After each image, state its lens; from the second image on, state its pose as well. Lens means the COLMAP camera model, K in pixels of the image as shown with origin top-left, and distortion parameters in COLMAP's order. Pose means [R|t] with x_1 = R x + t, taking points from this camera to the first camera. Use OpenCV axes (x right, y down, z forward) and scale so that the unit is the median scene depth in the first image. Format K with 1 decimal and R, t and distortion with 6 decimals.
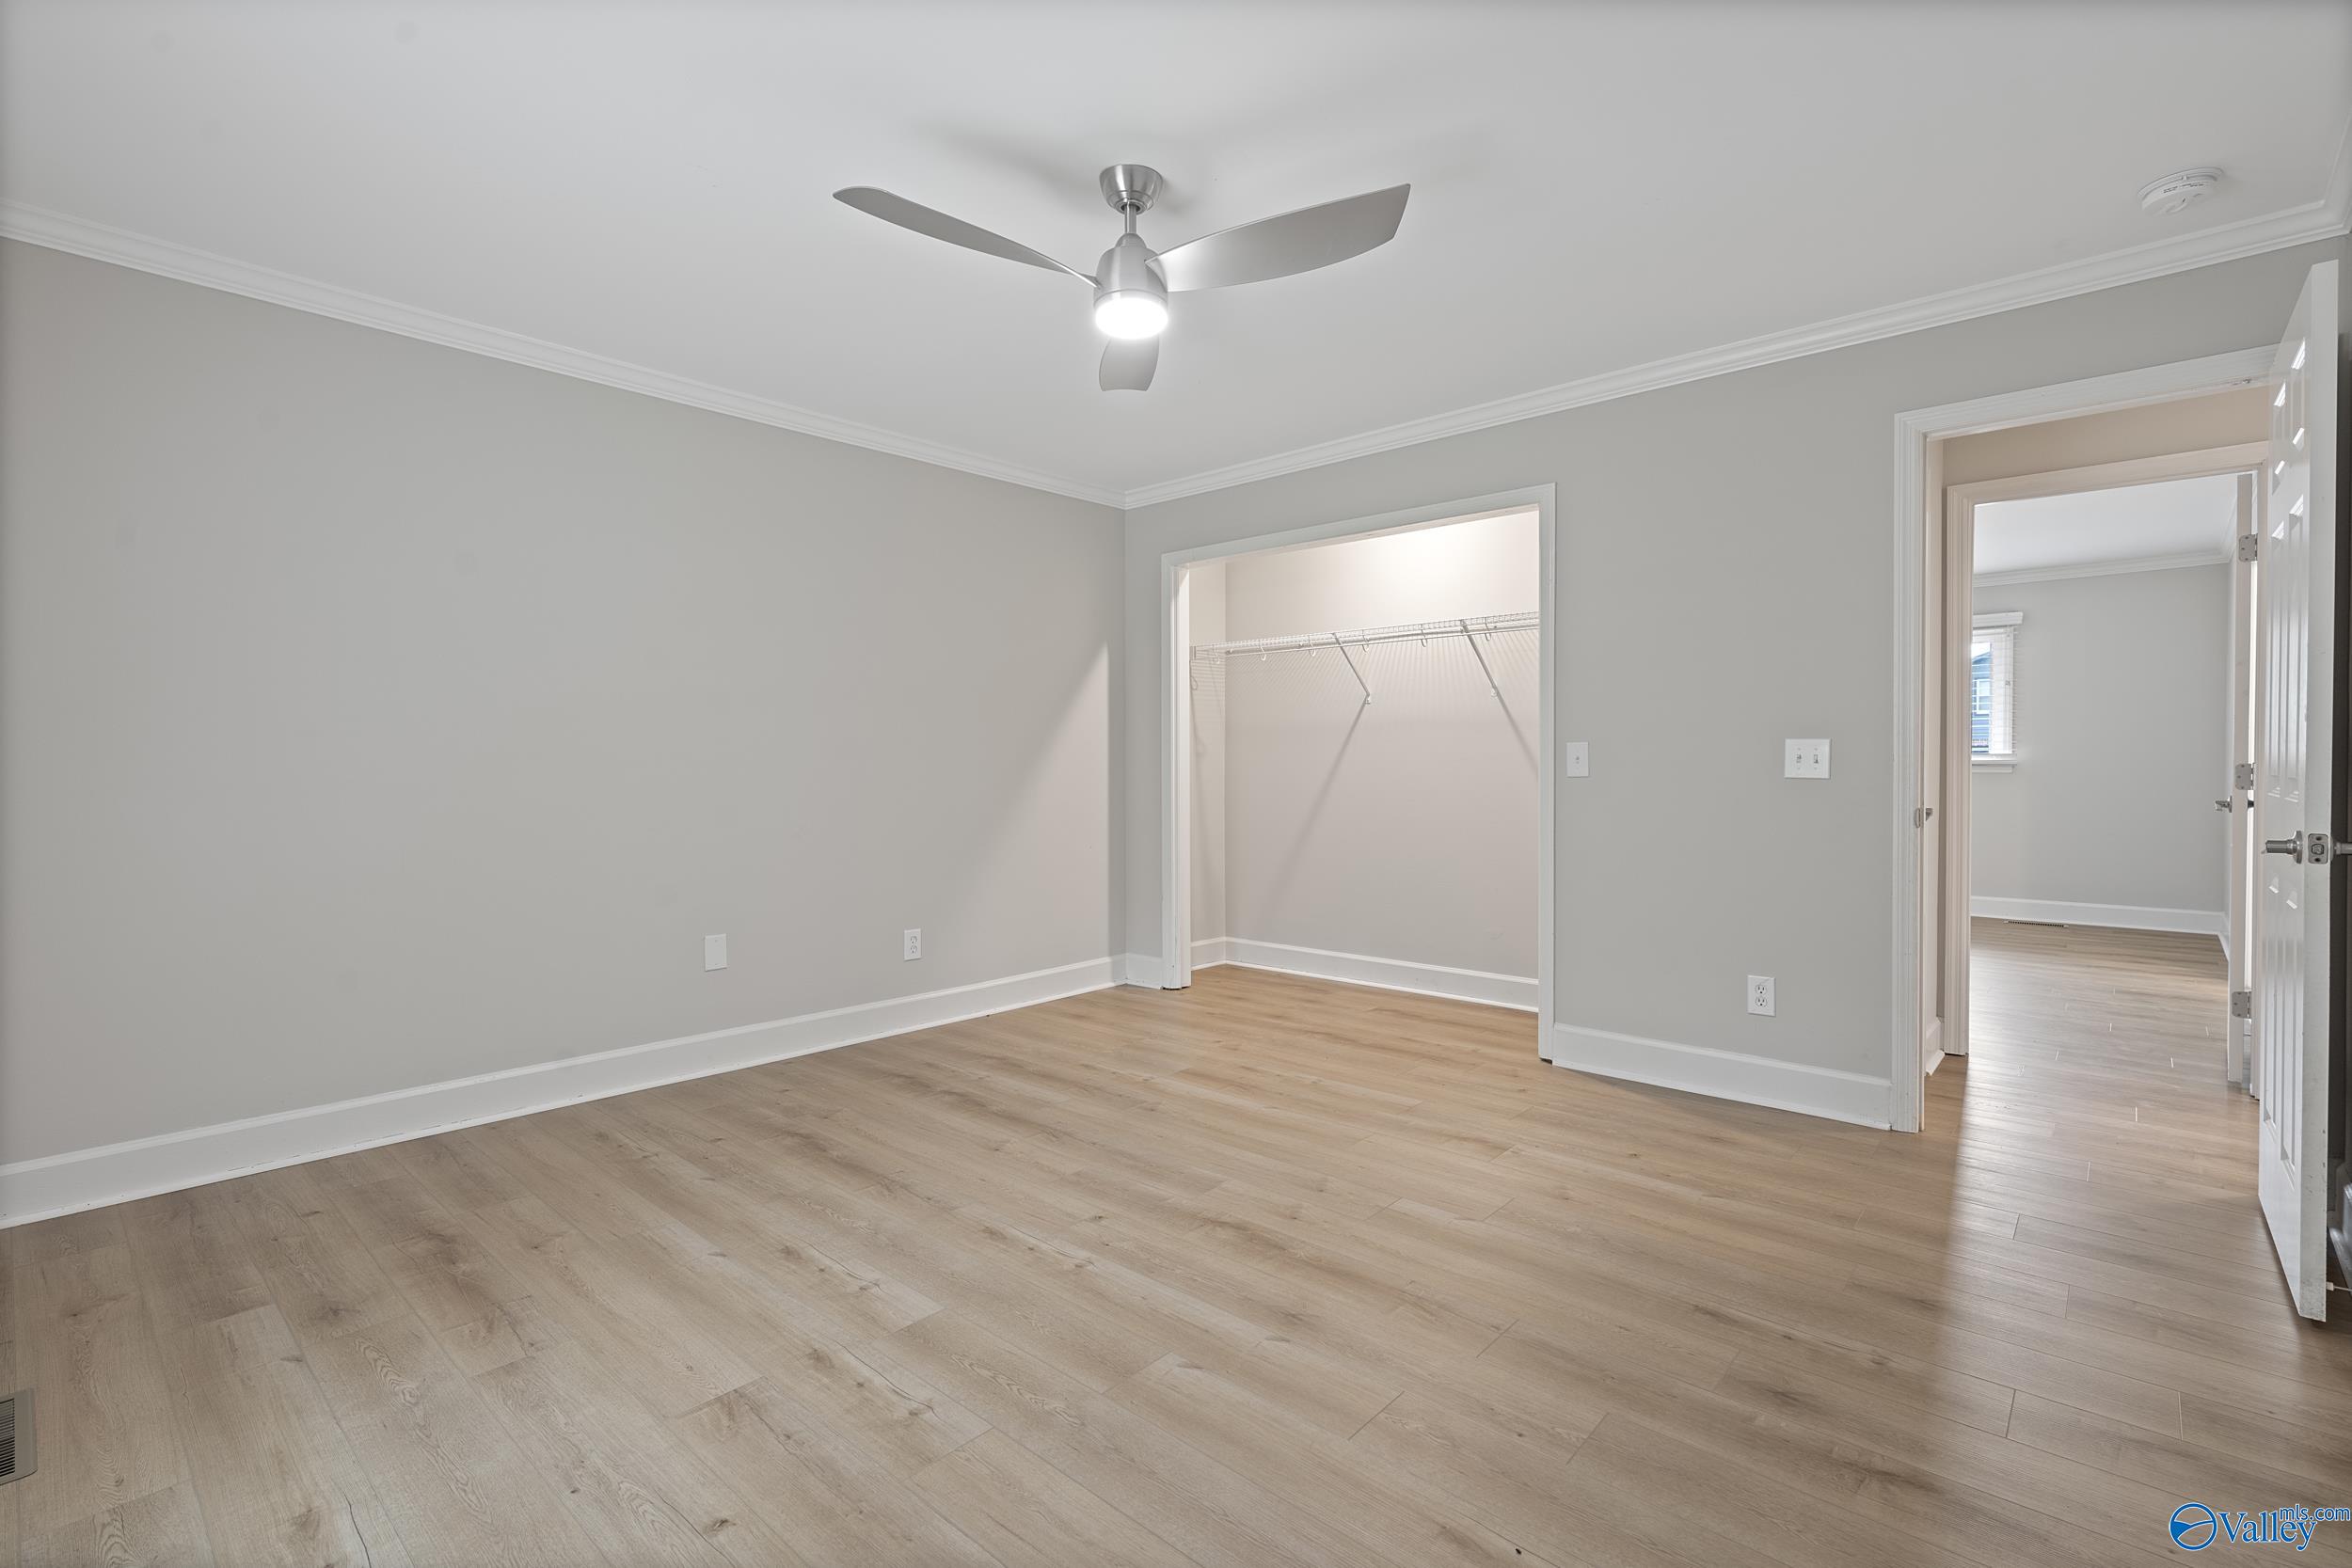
lens RADIAL K [[1072.2, 0, 1178.1], [0, 1072.2, 775.3], [0, 0, 1]] dist [-0.000758, -0.000020]
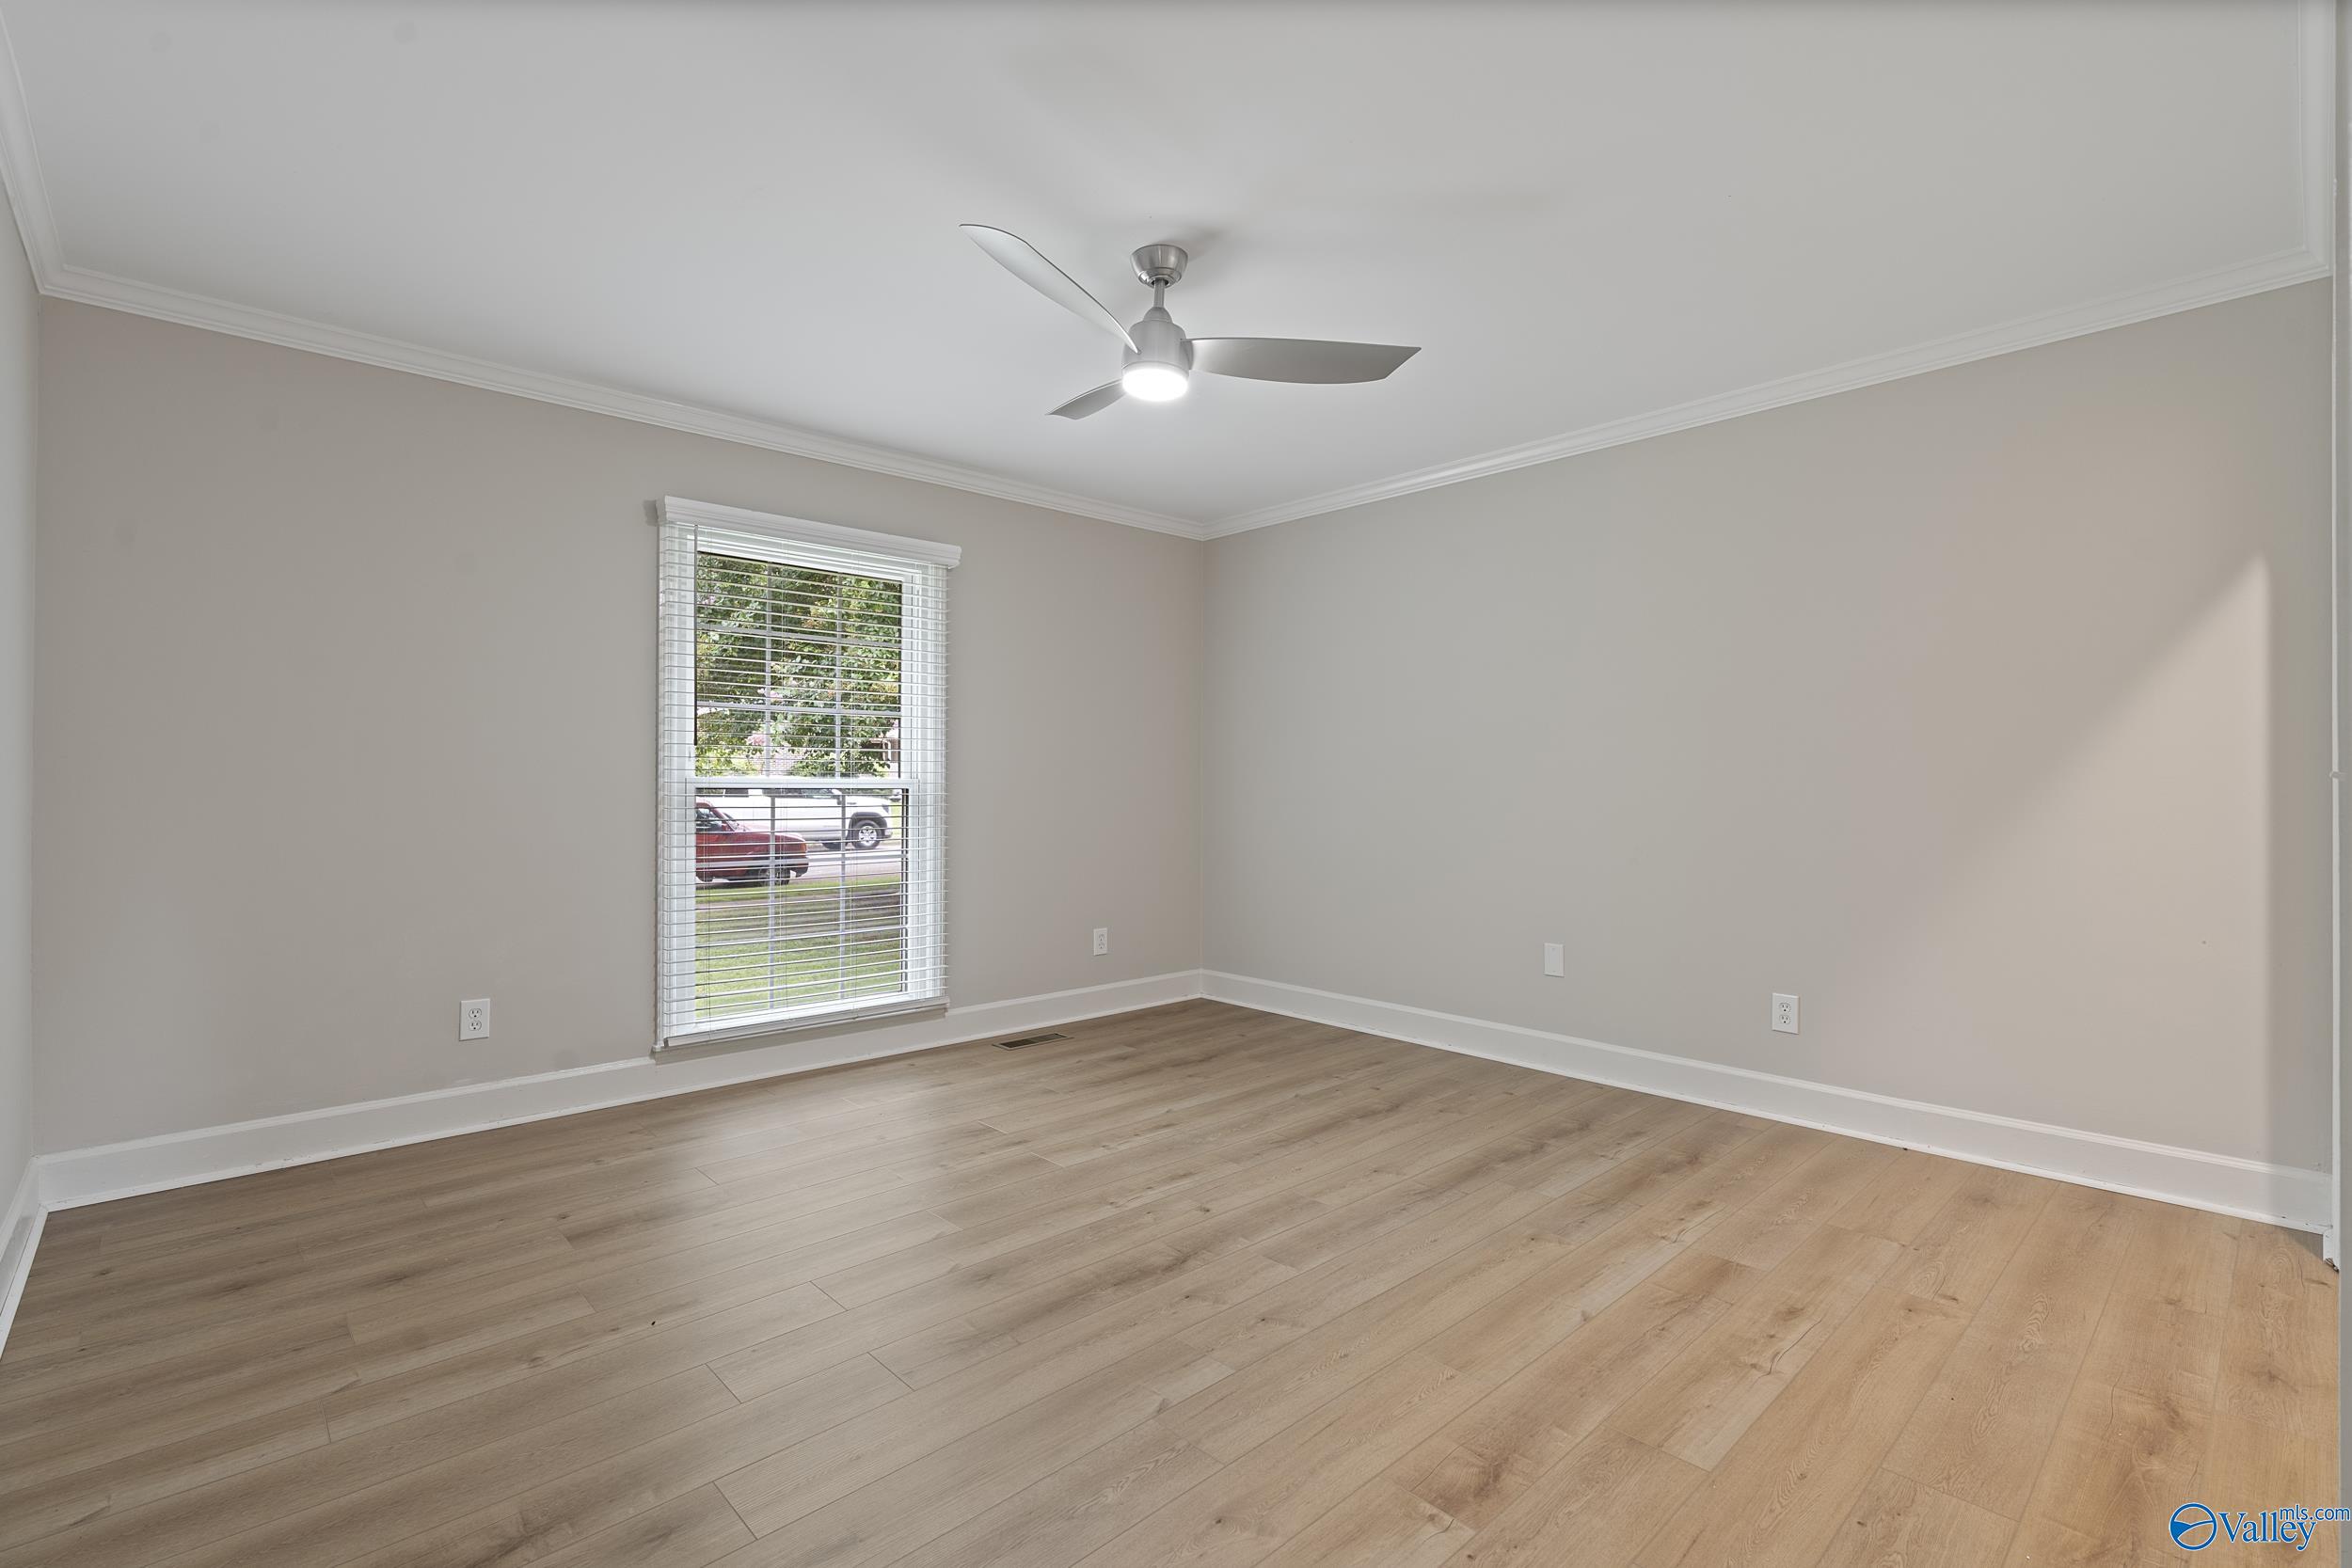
lens RADIAL K [[1044.7, 0, 1176.0], [0, 1044.7, 784.0], [0, 0, 1]] dist [-0.002062, -0.000232]
pose [[-0.080663, 0.001341, -0.996741, 0.840277], [-0.011063, 0.999936, 0.002241, -0.014406], [0.996680, 0.011208, -0.080643, 0.907604]]
